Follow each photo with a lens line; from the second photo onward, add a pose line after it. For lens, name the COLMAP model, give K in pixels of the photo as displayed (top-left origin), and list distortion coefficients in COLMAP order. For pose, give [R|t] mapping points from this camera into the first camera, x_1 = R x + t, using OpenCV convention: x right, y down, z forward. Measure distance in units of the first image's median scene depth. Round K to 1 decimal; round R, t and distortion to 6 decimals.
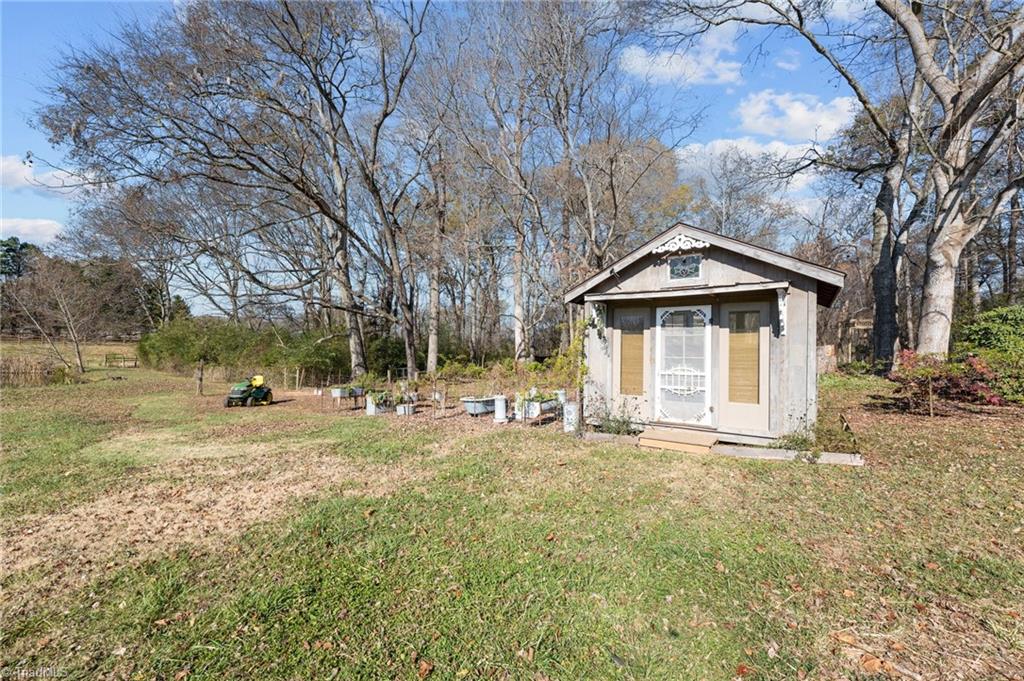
lens RADIAL K [[418.7, 0, 515.0], [0, 418.7, 349.7], [0, 0, 1]] dist [0.001525, 0.000229]
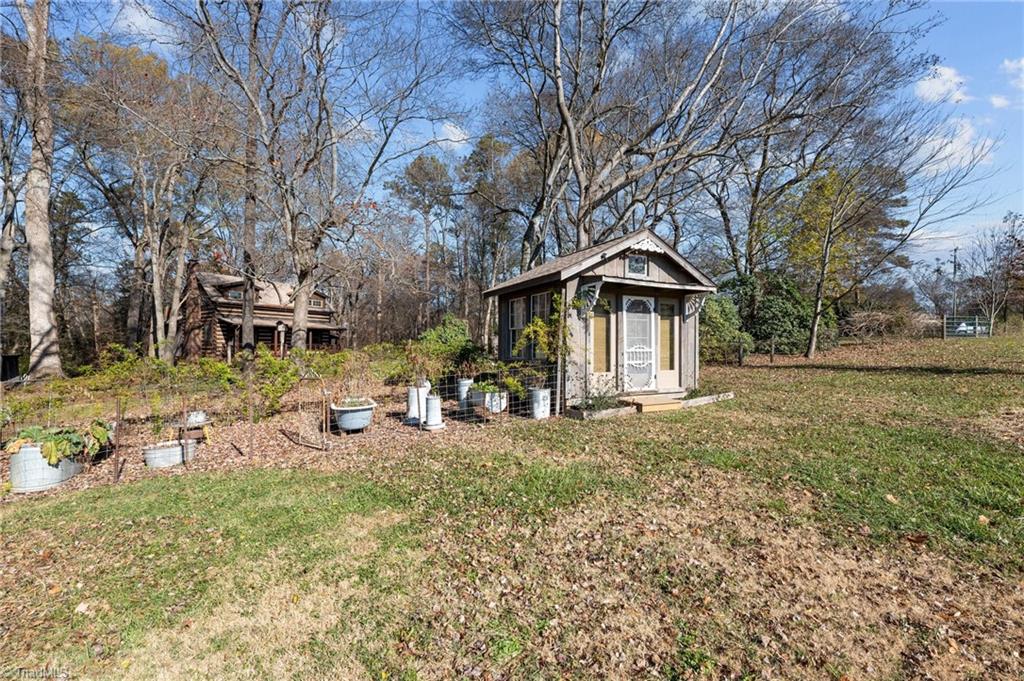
lens RADIAL K [[418.7, 0, 515.0], [0, 418.7, 349.7], [0, 0, 1]] dist [0.001525, 0.000229]
pose [[0.480307, -0.006583, 0.877076, -0.852230], [0.003881, 0.999978, 0.005380, 0.045703], [-0.877092, 0.000820, 0.480322, 0.720668]]
